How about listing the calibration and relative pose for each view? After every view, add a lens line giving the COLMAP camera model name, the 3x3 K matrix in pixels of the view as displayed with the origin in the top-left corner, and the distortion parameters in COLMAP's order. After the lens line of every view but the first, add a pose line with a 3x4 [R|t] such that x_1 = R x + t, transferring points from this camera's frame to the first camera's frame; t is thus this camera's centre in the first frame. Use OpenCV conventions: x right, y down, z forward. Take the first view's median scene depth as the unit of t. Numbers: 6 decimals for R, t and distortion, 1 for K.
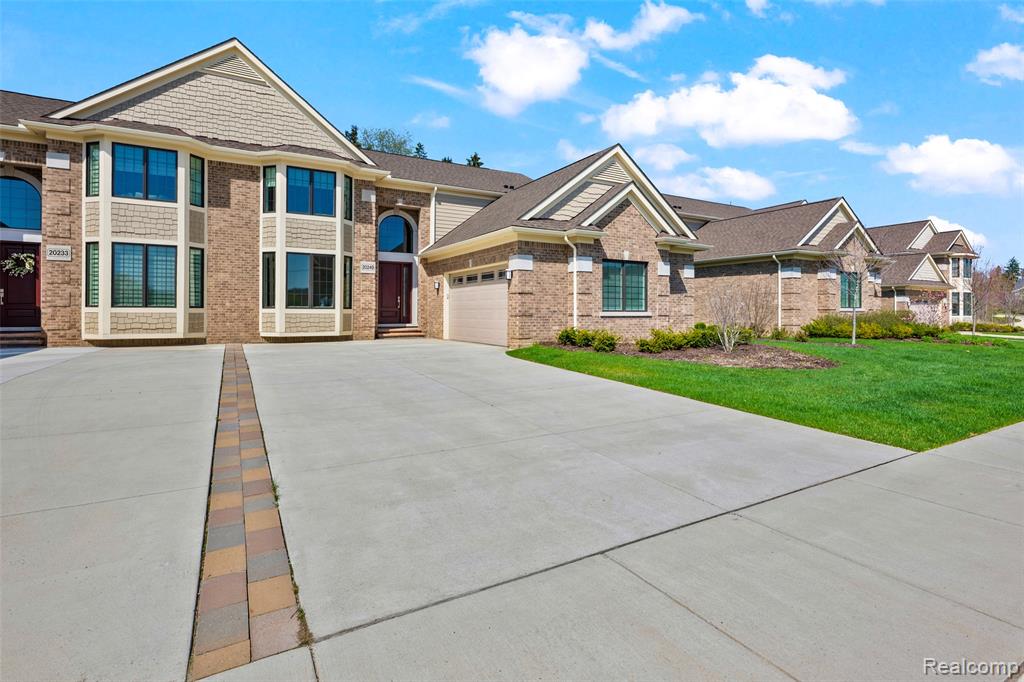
lens RADIAL K [[489.1, 0, 506.6], [0, 489.1, 307.9], [0, 0, 1]] dist [0.002079, -0.001916]
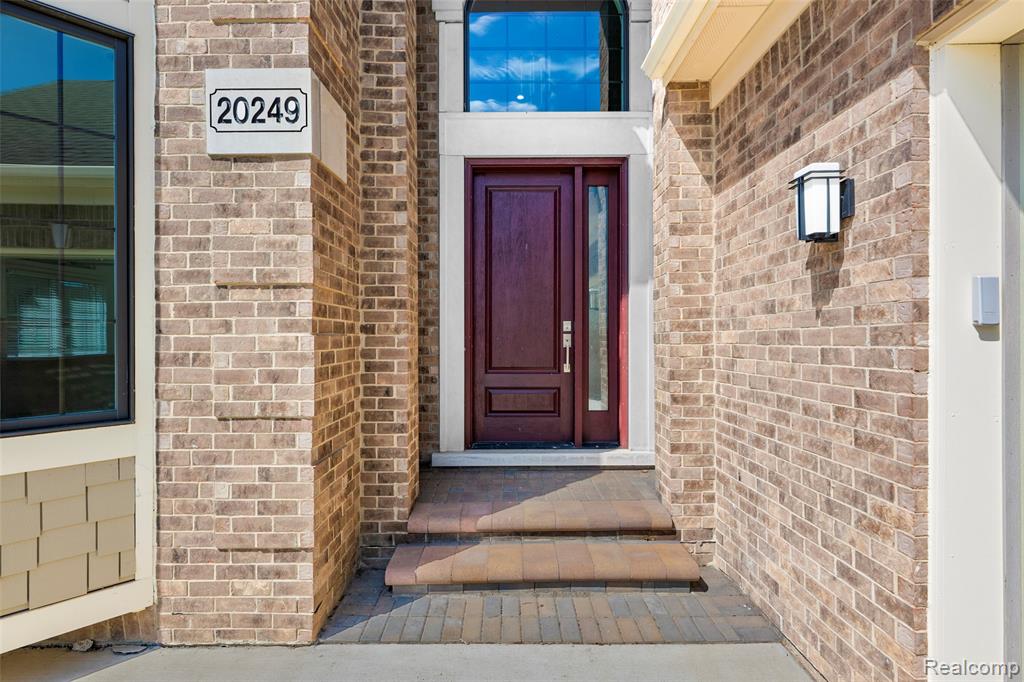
lens RADIAL K [[489.1, 0, 513.3], [0, 489.1, 339.3], [0, 0, 1]] dist [0.002079, -0.001916]
pose [[0.878882, -0.005463, -0.477008, -0.183845], [0.011386, 0.999890, 0.009528, -0.023949], [0.476903, -0.013805, 0.878847, 1.071542]]
